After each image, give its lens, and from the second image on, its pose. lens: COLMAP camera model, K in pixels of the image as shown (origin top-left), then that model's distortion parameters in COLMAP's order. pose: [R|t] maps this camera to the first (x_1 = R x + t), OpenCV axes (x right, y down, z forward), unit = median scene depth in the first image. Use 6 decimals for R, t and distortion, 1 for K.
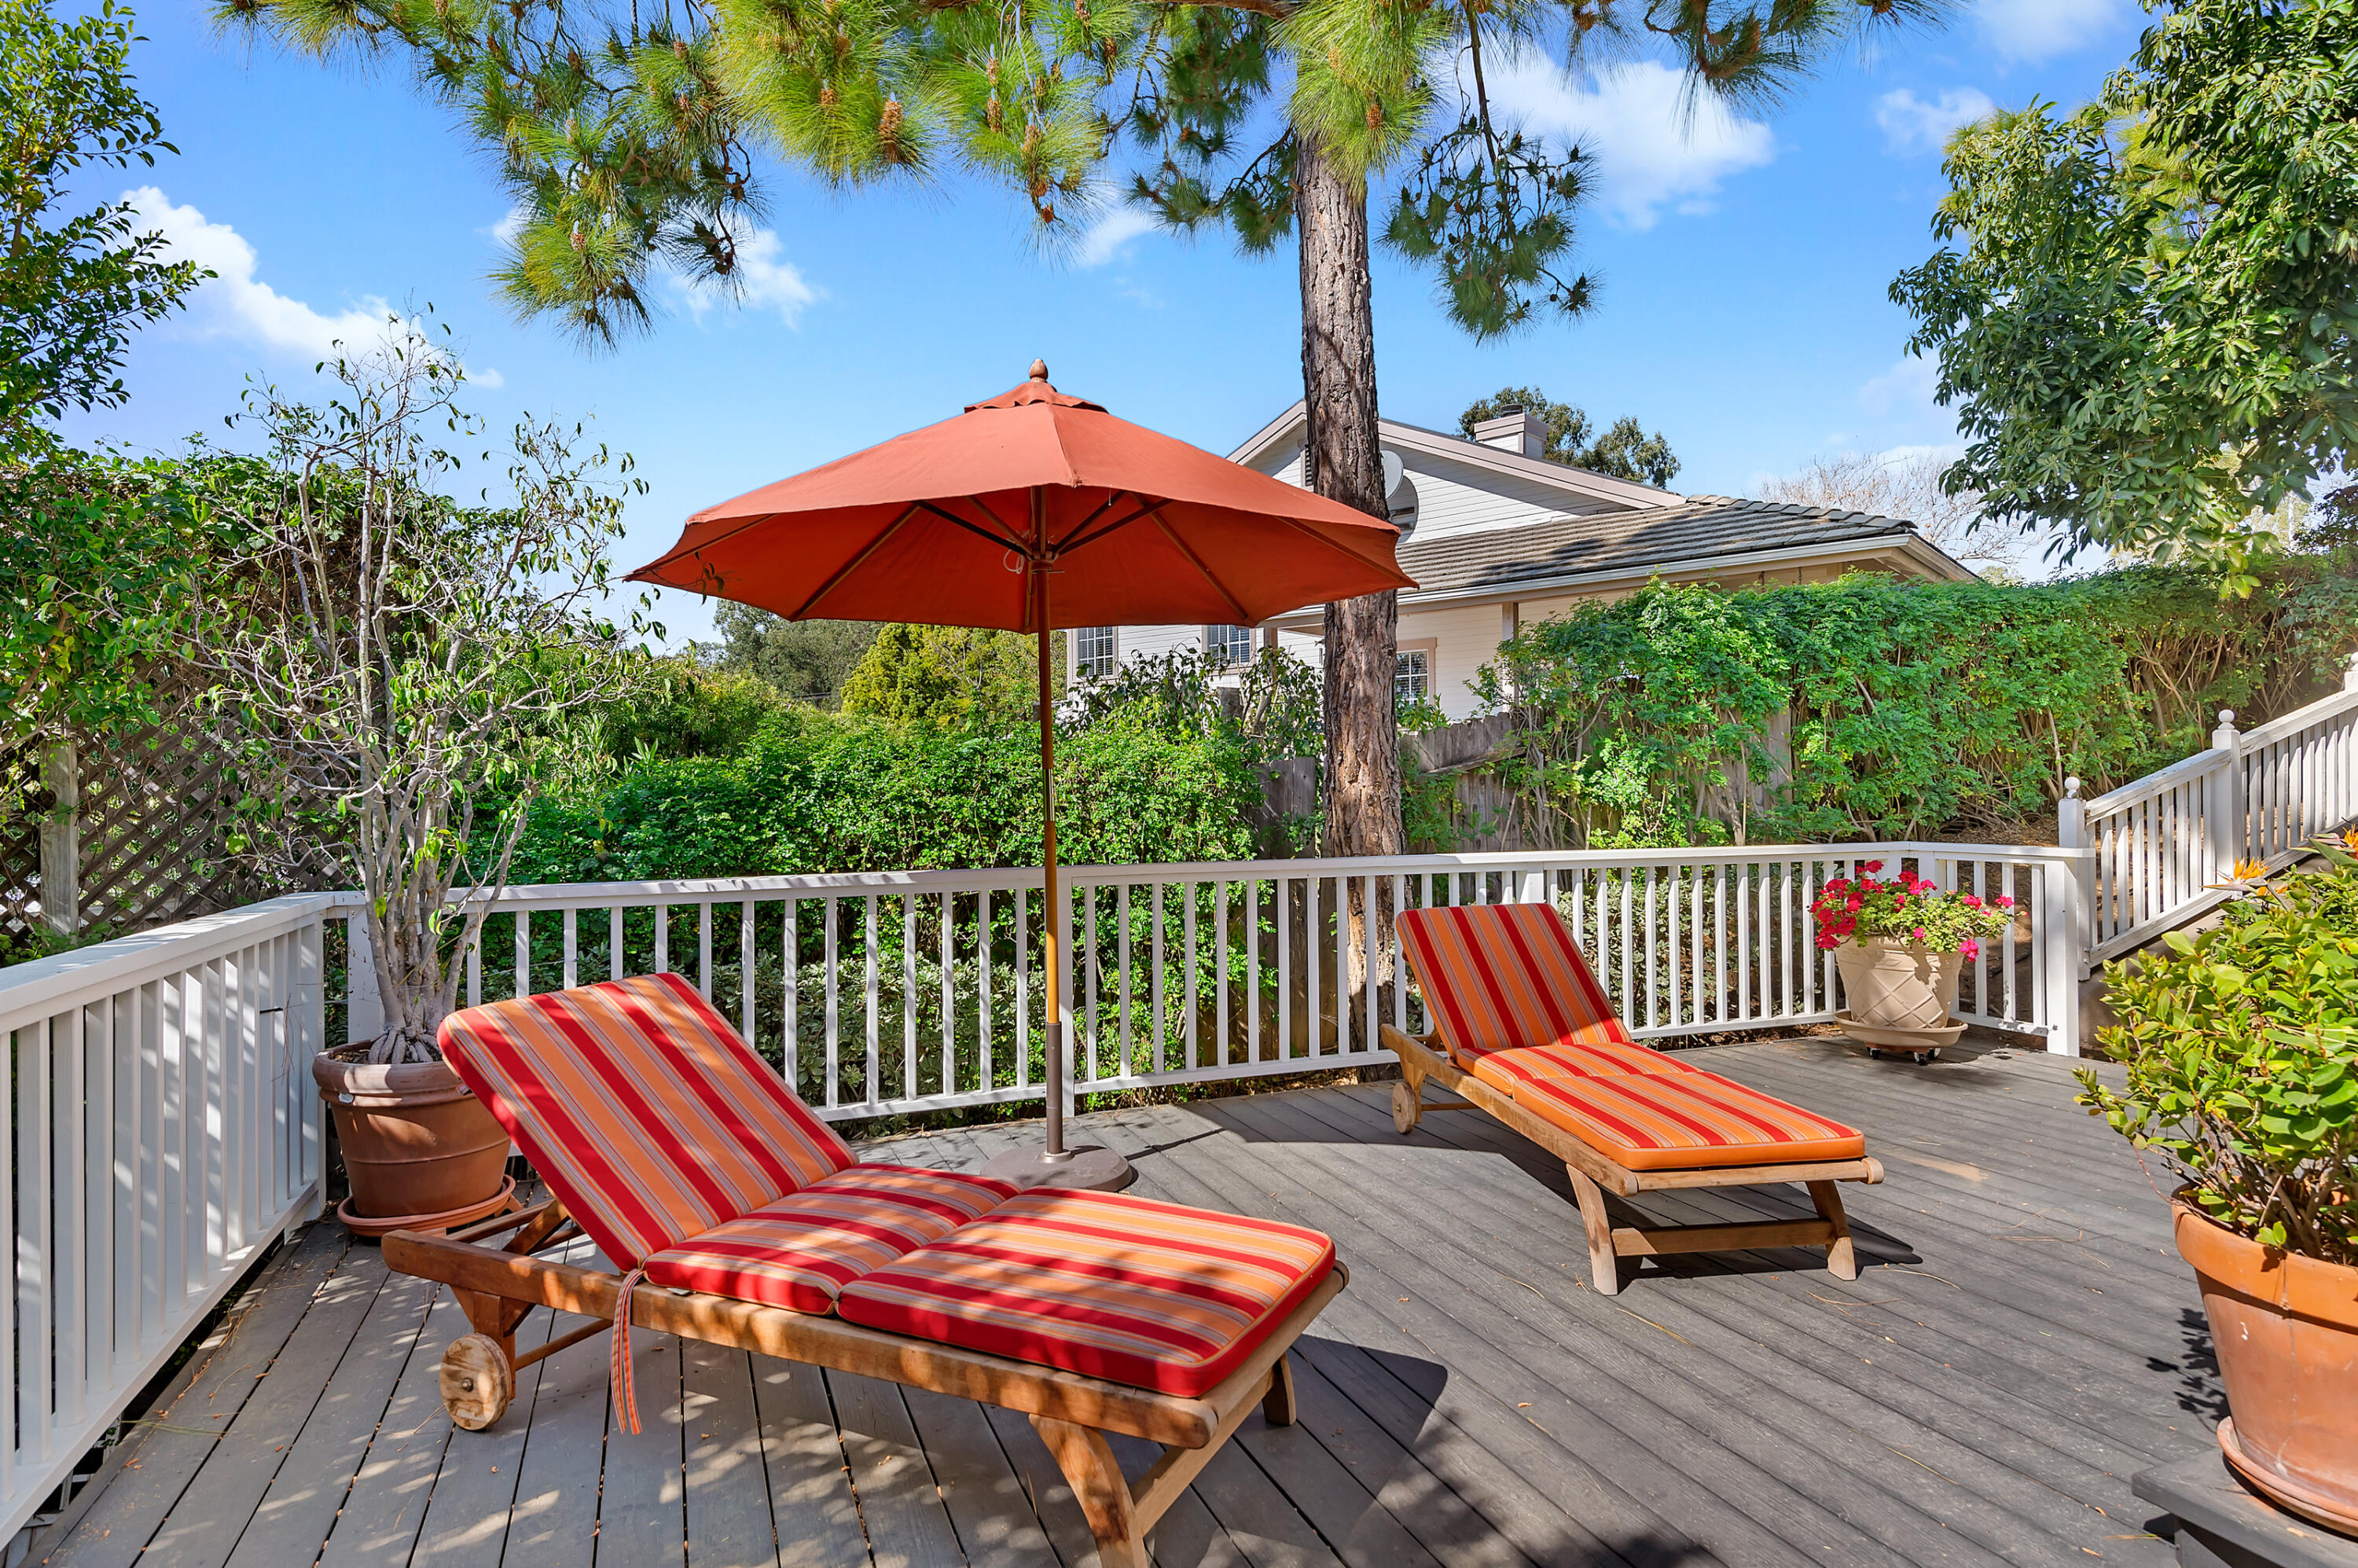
lens RADIAL K [[1288.2, 0, 1171.6], [0, 1288.2, 781.2], [0, 0, 1]] dist [0.048828, 0.000797]
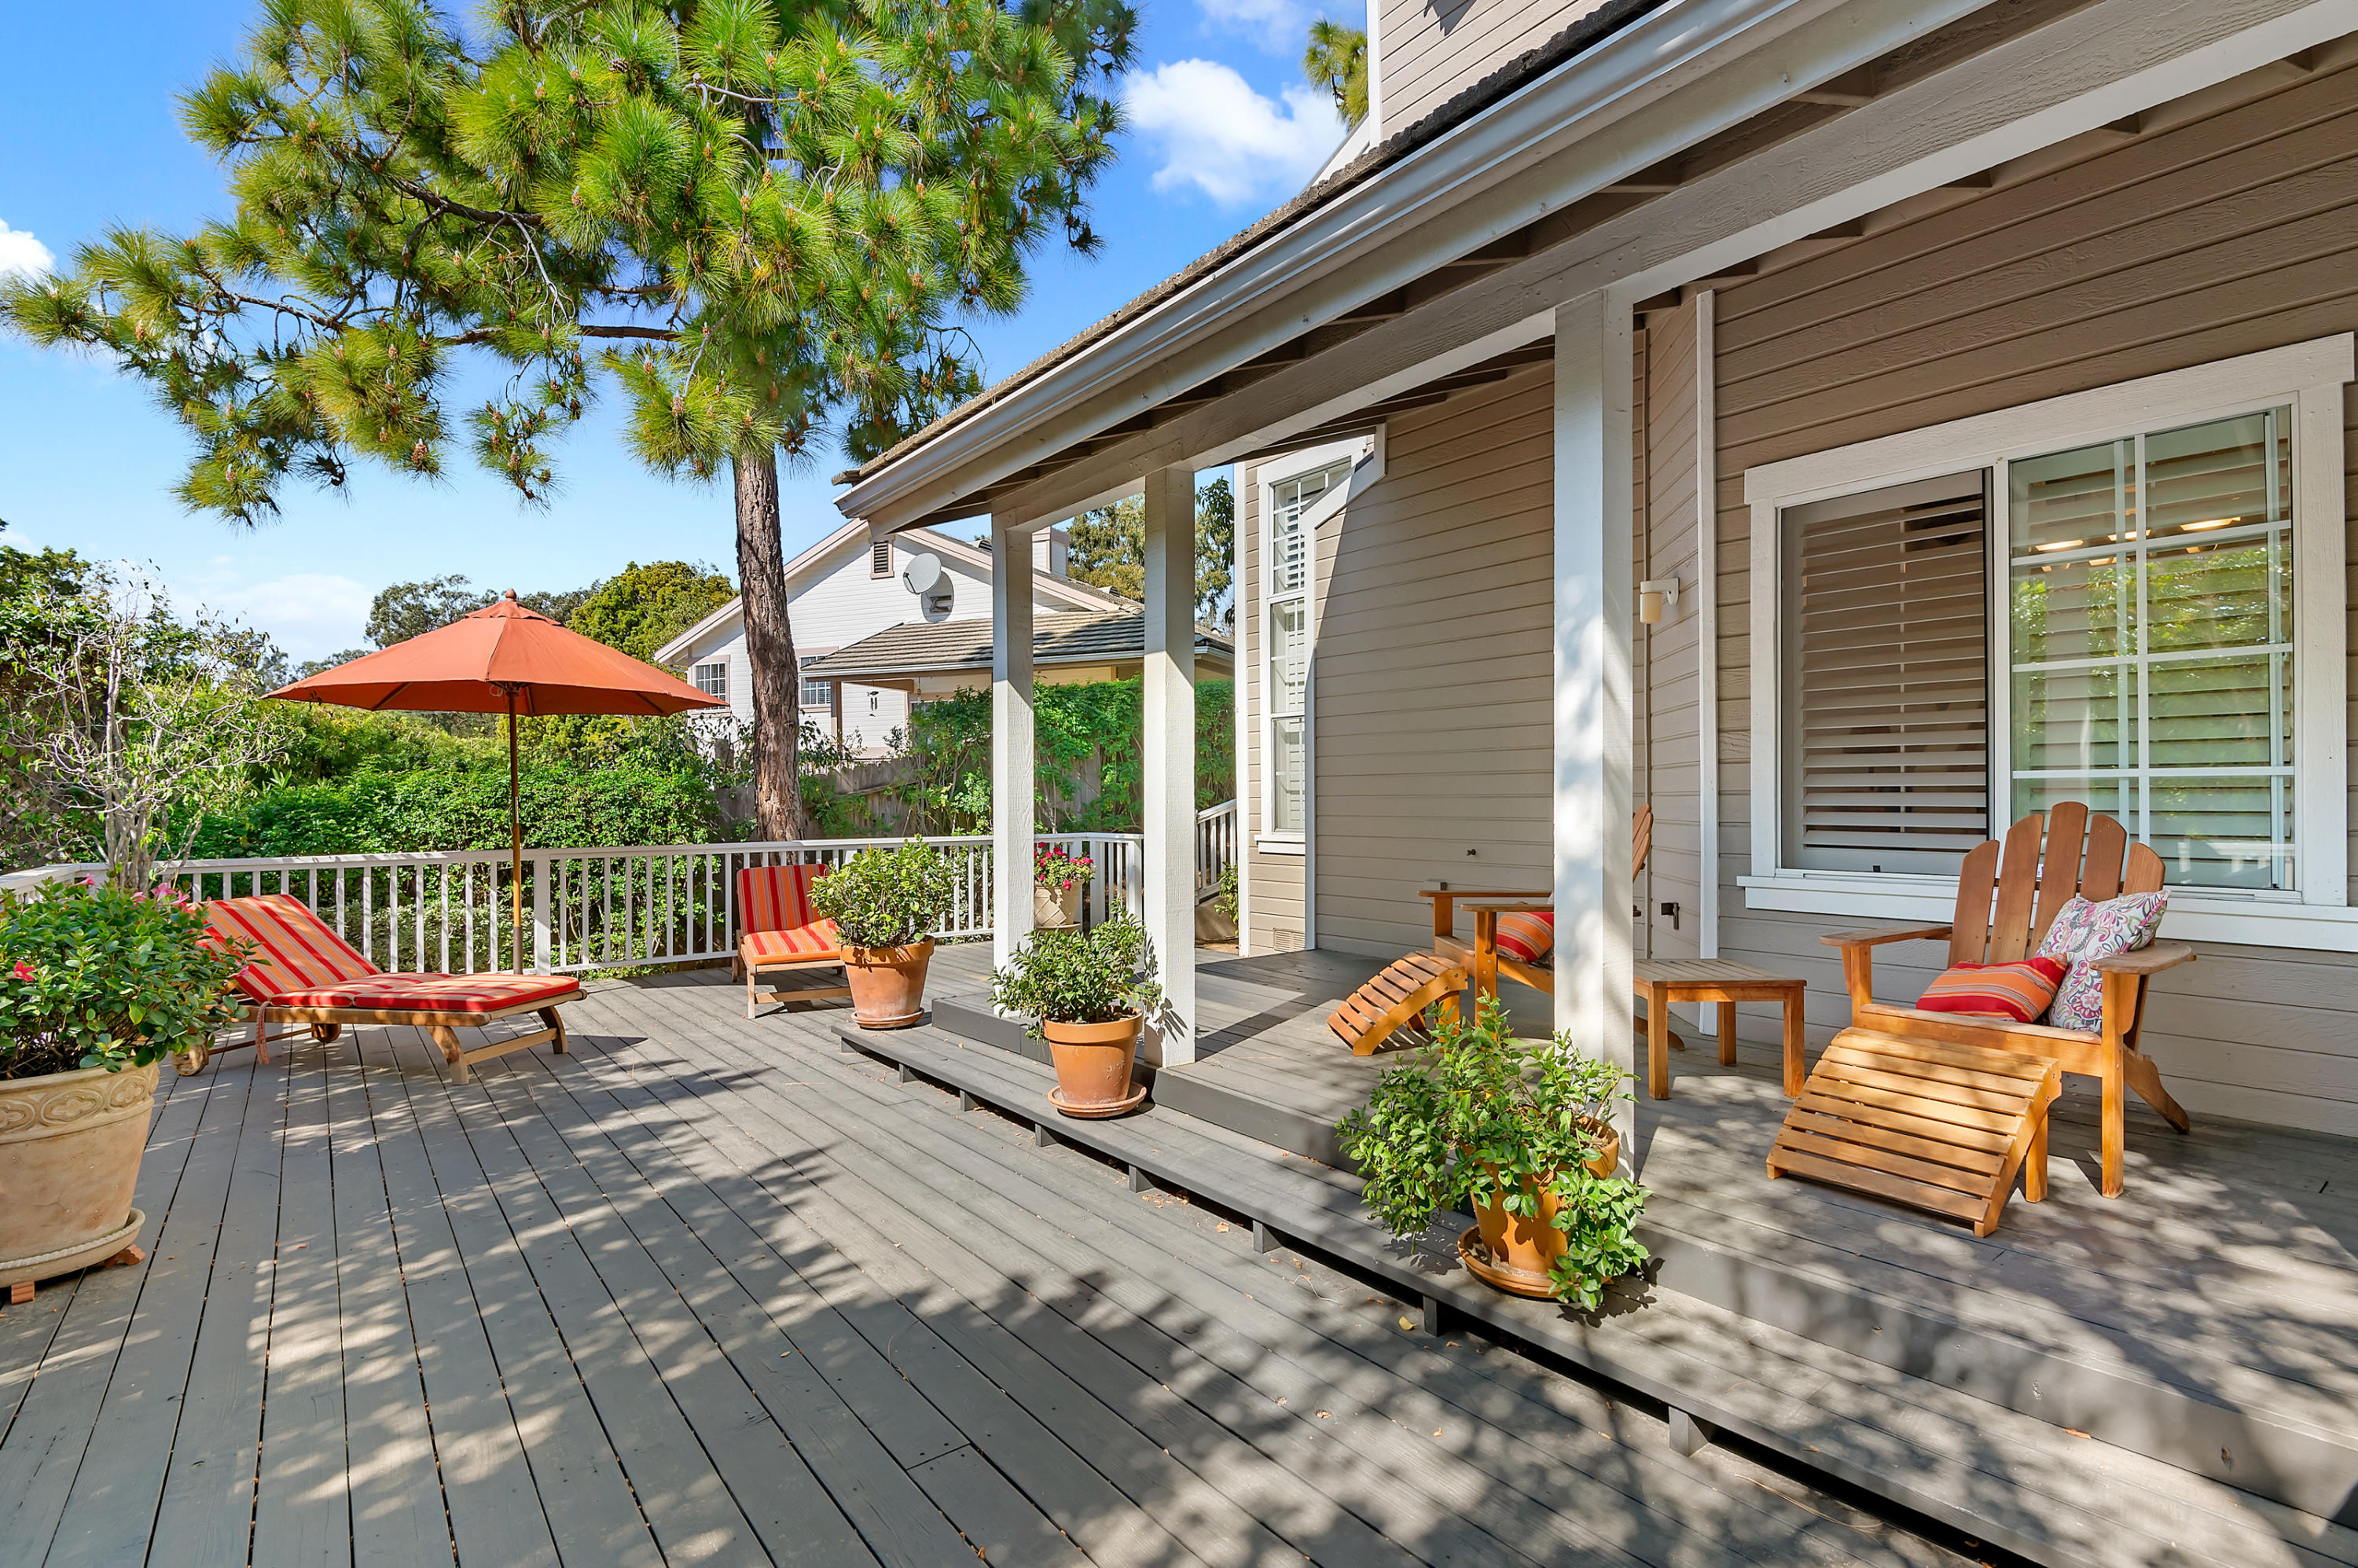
lens RADIAL K [[1101.4, 0, 1190.6], [0, 1101.4, 798.2], [0, 0, 1]] dist [-0.005454, -0.002529]
pose [[0.954541, 0.002471, 0.298071, 0.269696], [-0.004520, 0.999971, 0.006183, -0.015754], [-0.298047, -0.007249, 0.954524, -0.630515]]
